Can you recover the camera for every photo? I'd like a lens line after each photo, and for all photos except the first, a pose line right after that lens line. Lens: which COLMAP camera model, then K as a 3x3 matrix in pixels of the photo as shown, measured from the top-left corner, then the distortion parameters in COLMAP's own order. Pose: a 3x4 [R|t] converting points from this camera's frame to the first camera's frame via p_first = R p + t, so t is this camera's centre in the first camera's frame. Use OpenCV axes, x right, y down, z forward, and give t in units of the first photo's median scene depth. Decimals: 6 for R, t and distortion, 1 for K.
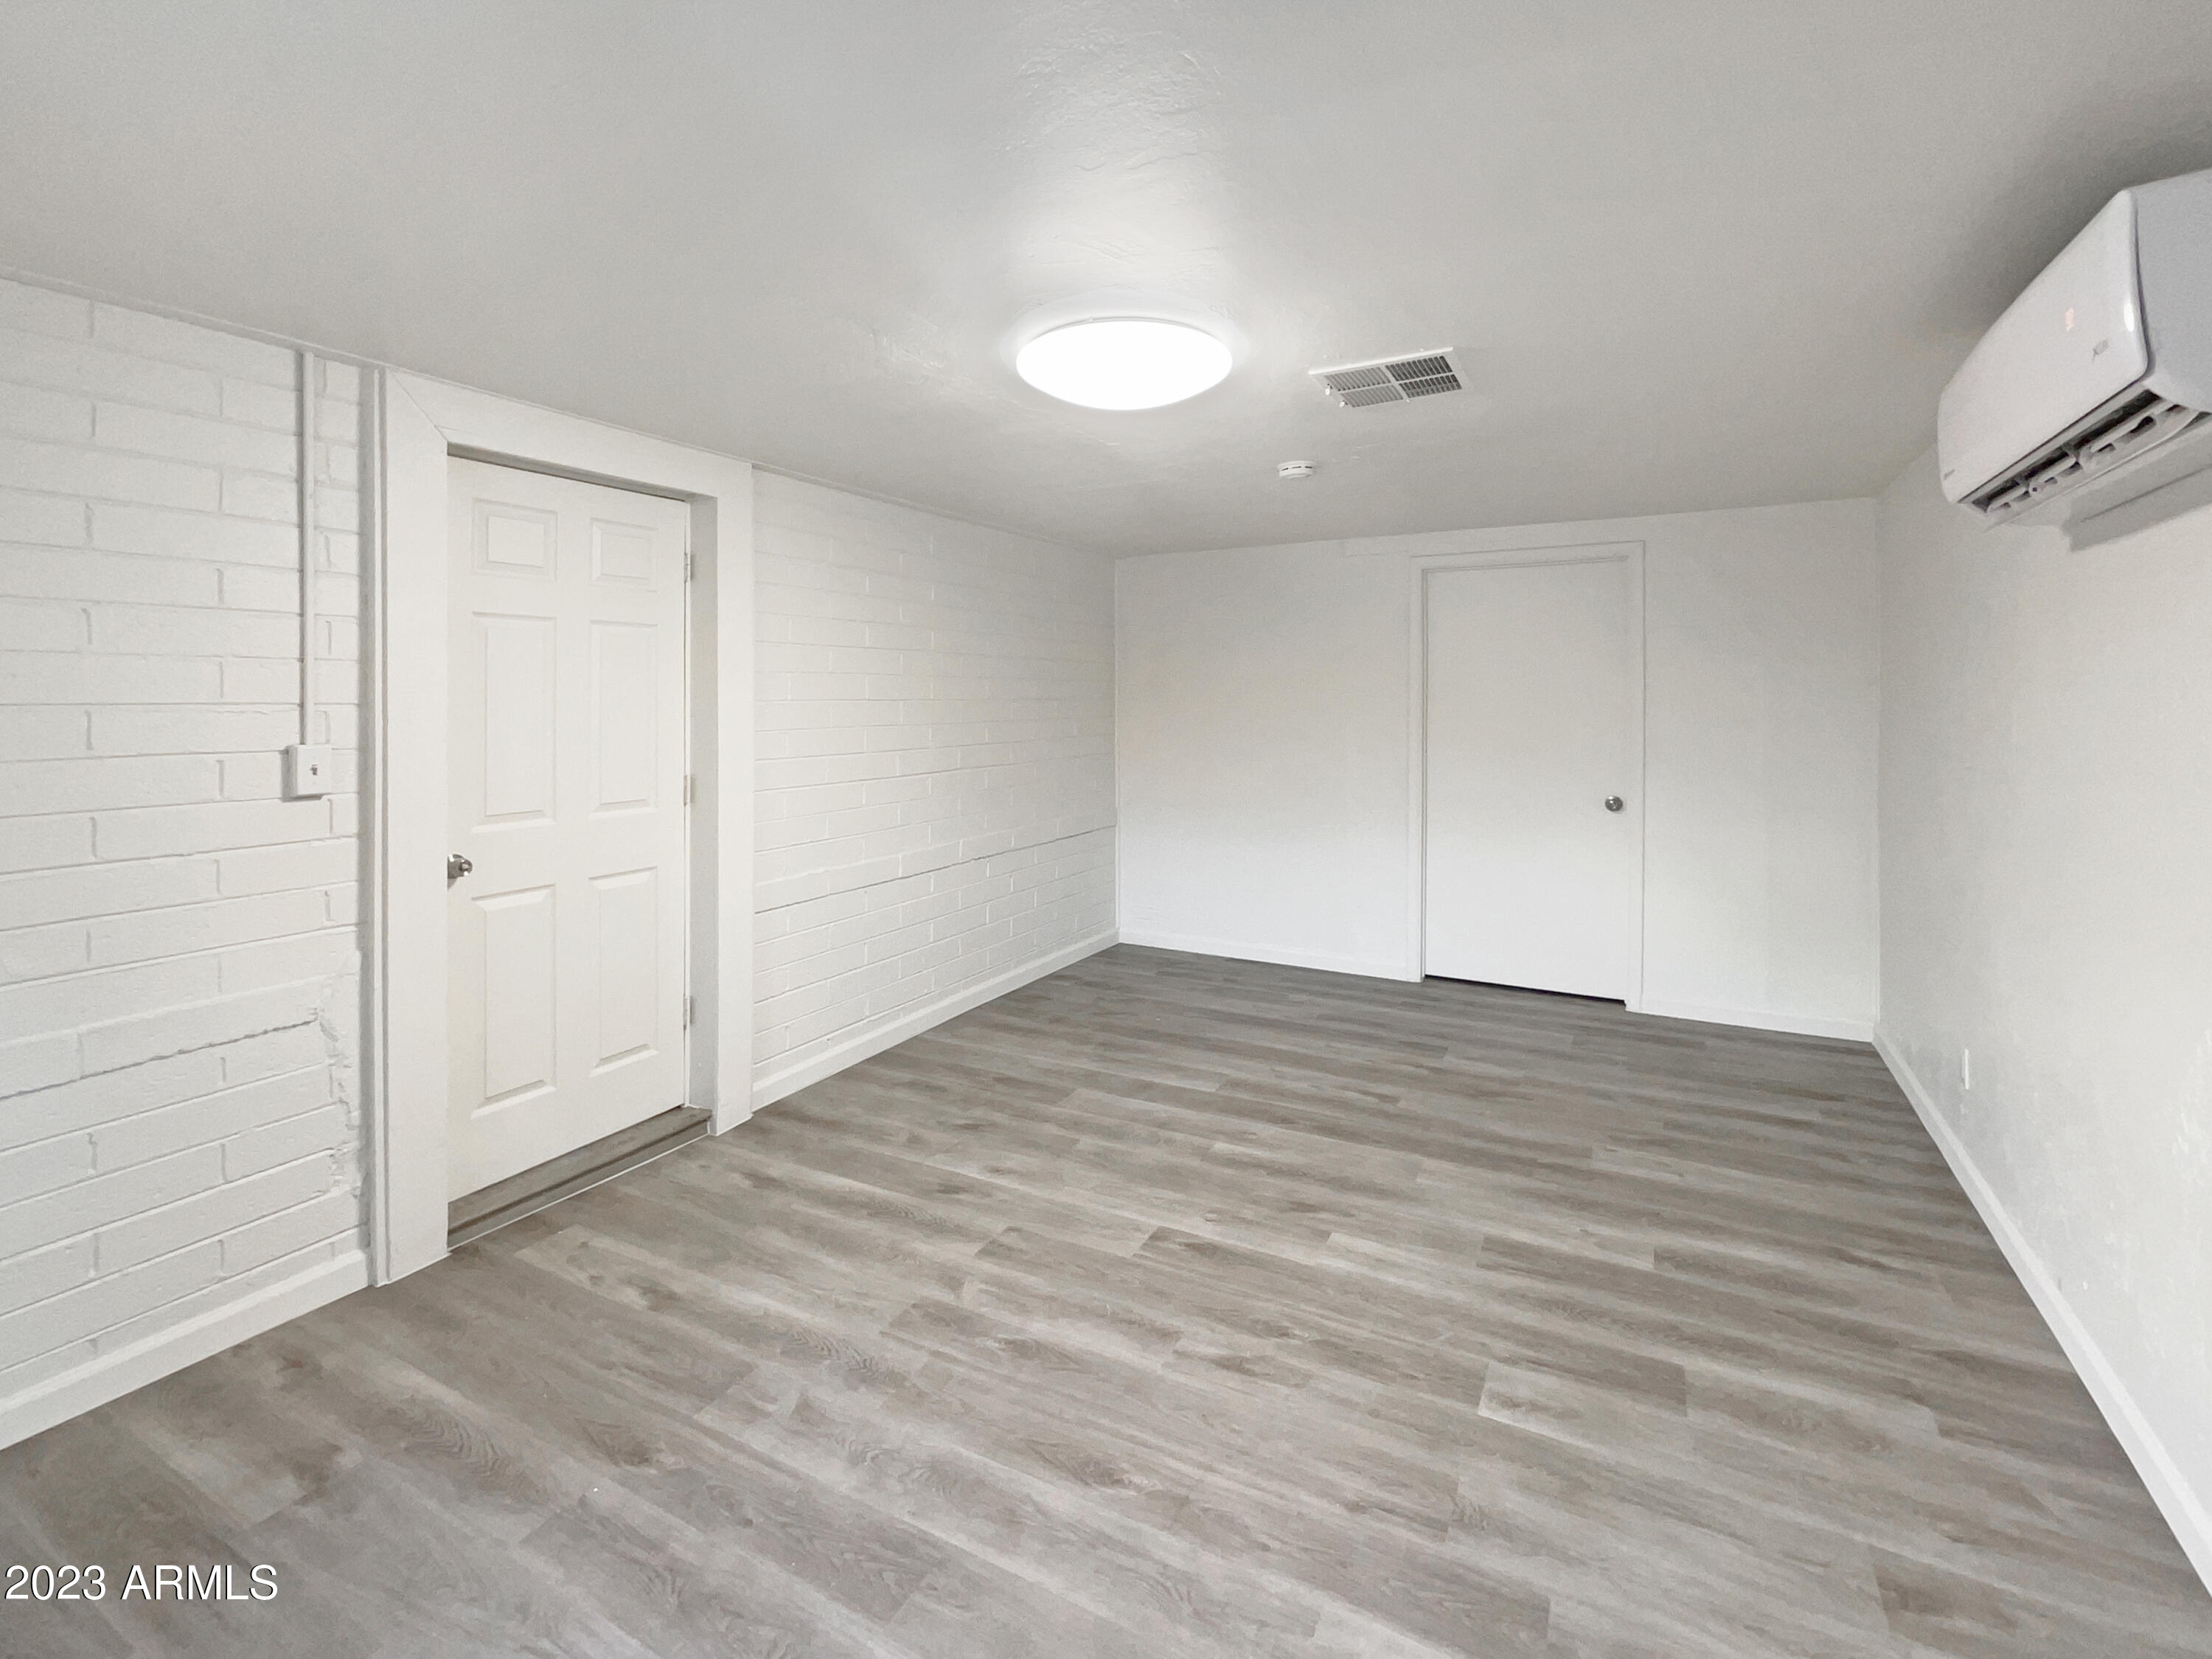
lens RADIAL K [[1002.7, 0, 1122.4], [0, 1002.7, 827.0], [0, 0, 1]] dist [0.001873, 0.000491]
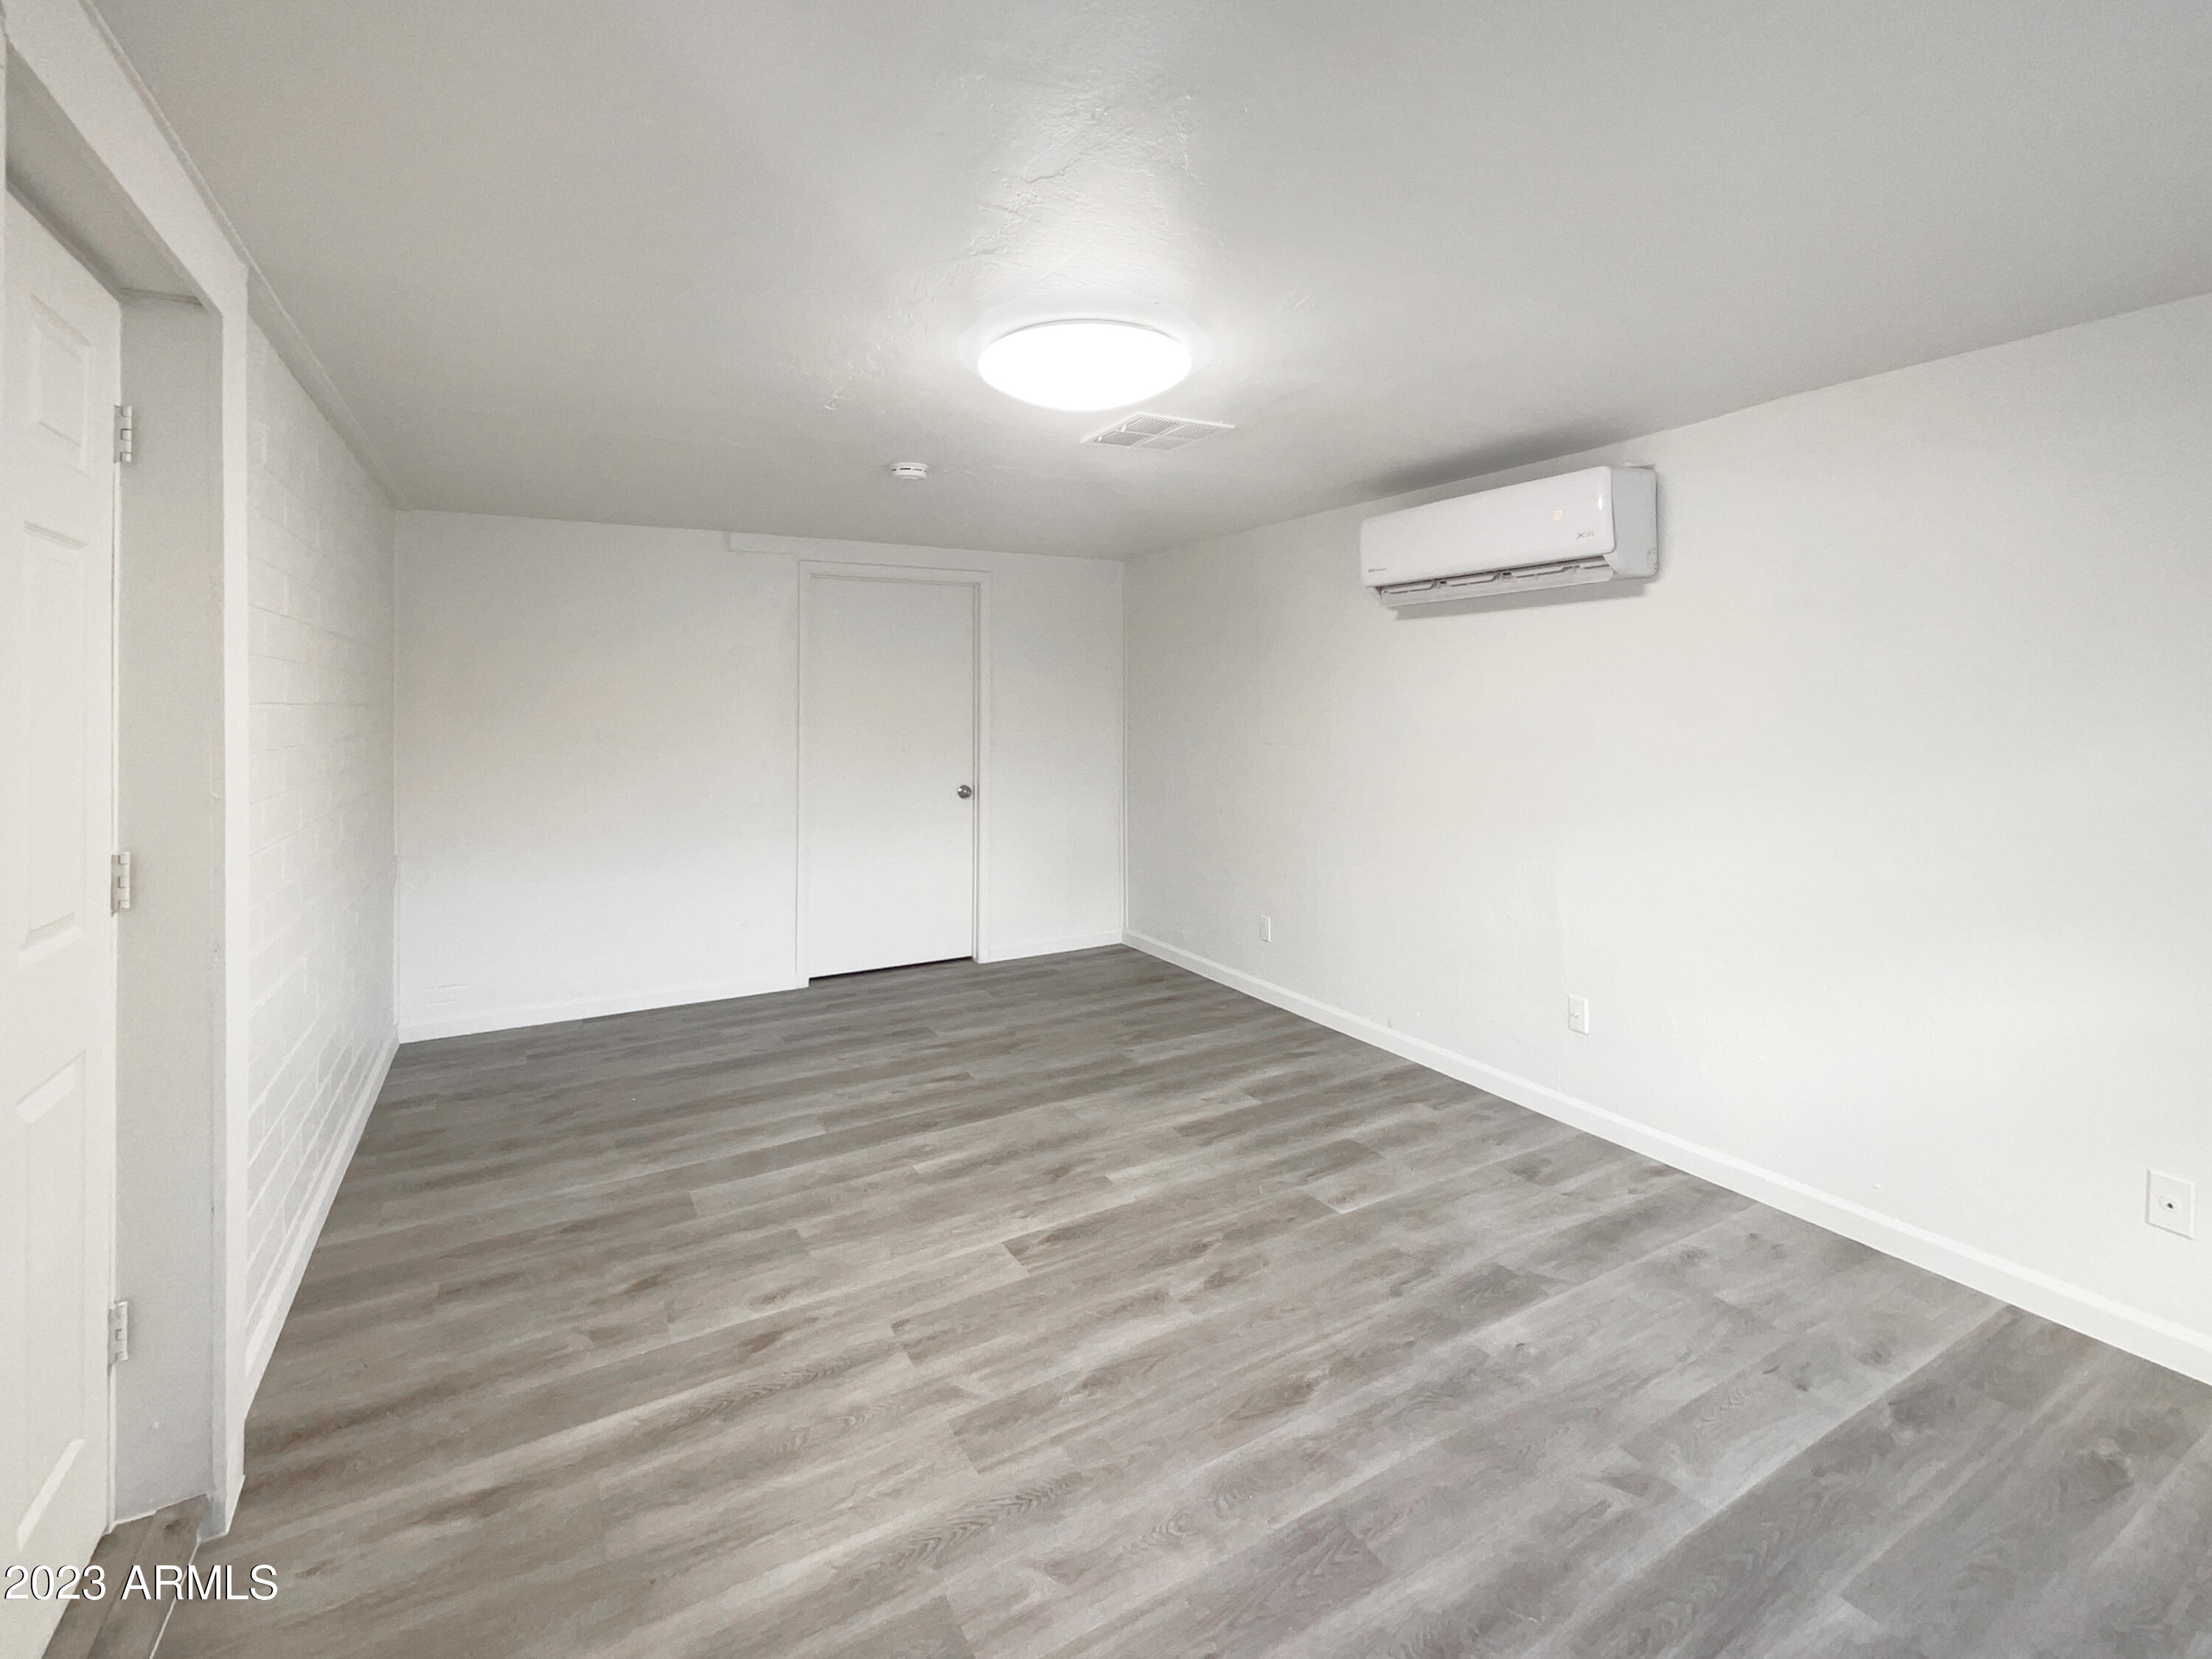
lens RADIAL K [[1002.7, 0, 1122.4], [0, 1002.7, 827.0], [0, 0, 1]] dist [0.001873, 0.000491]
pose [[0.518744, -0.105287, 0.848422, -0.715643], [0.111853, 0.992216, 0.054742, -0.043369], [-0.847581, 0.066501, 0.526482, 0.380824]]
